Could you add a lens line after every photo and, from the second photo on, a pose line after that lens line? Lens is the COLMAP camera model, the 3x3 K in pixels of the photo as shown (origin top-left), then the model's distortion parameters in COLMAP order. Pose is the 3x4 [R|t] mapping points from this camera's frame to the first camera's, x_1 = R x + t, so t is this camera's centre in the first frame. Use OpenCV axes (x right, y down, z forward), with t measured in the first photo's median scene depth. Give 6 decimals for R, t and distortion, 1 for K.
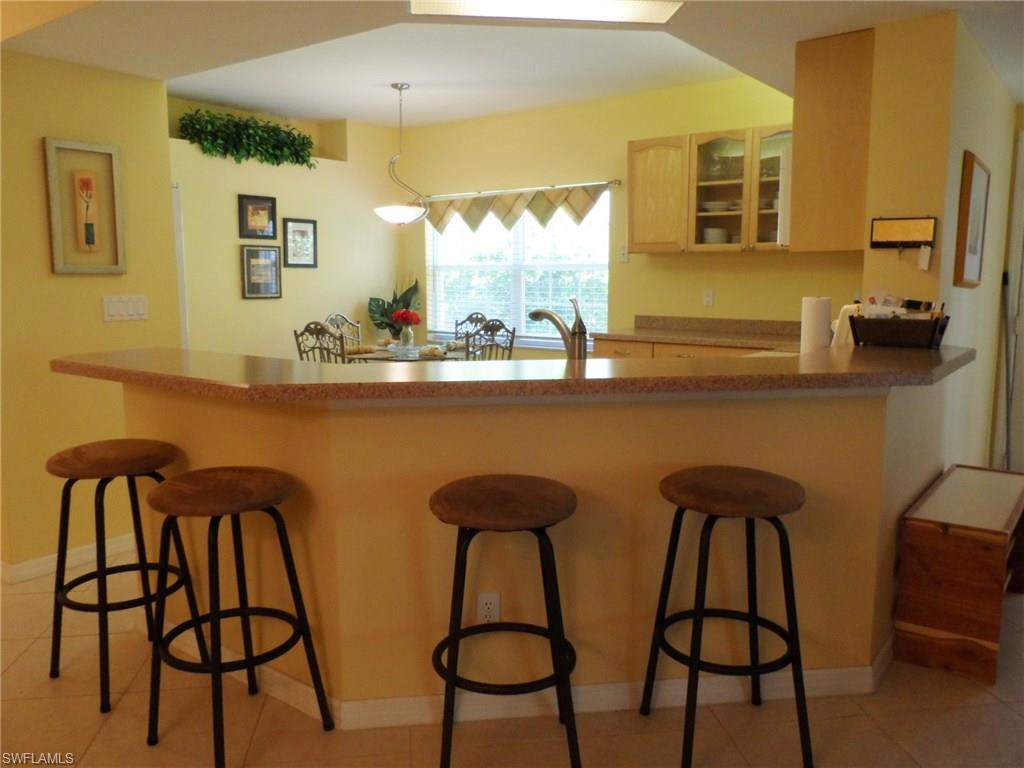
lens RADIAL K [[803.8, 0, 511.5], [0, 803.8, 381.5], [0, 0, 1]] dist [-0.011393, 0.007792]
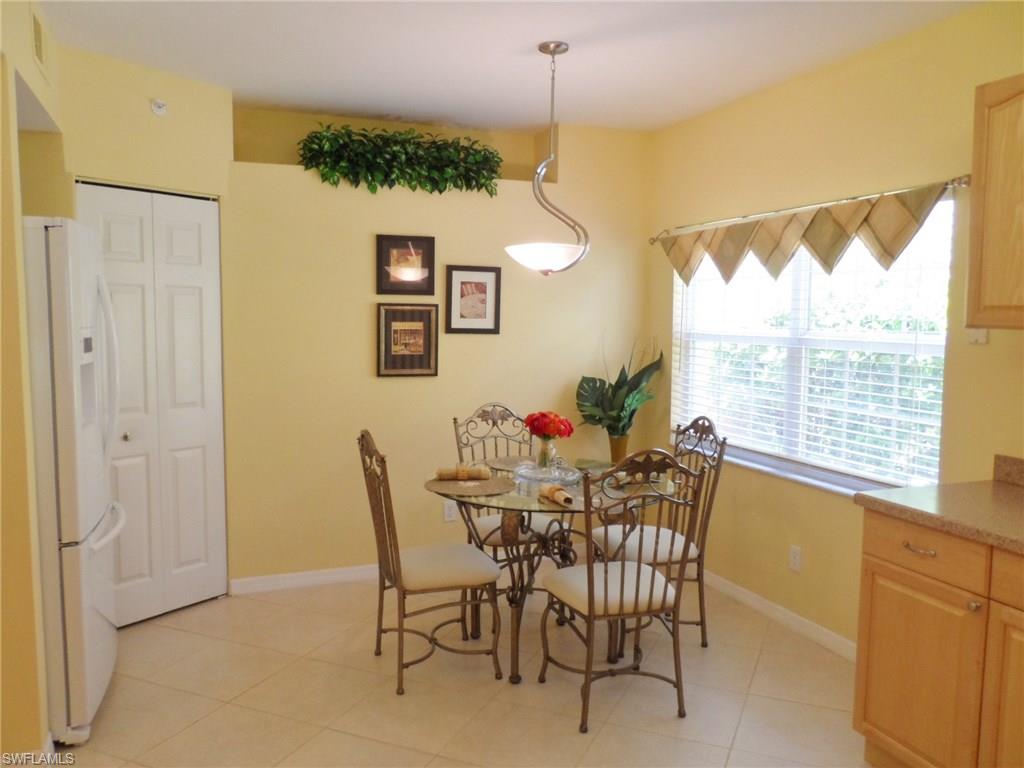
lens RADIAL K [[803.8, 0, 512.7], [0, 803.8, 384.0], [0, 0, 1]] dist [-0.011393, 0.007792]
pose [[0.853269, 0.057652, -0.518274, 0.148044], [-0.082674, 0.996256, -0.025291, -0.085884], [0.514876, 0.064428, 0.854840, 0.429615]]
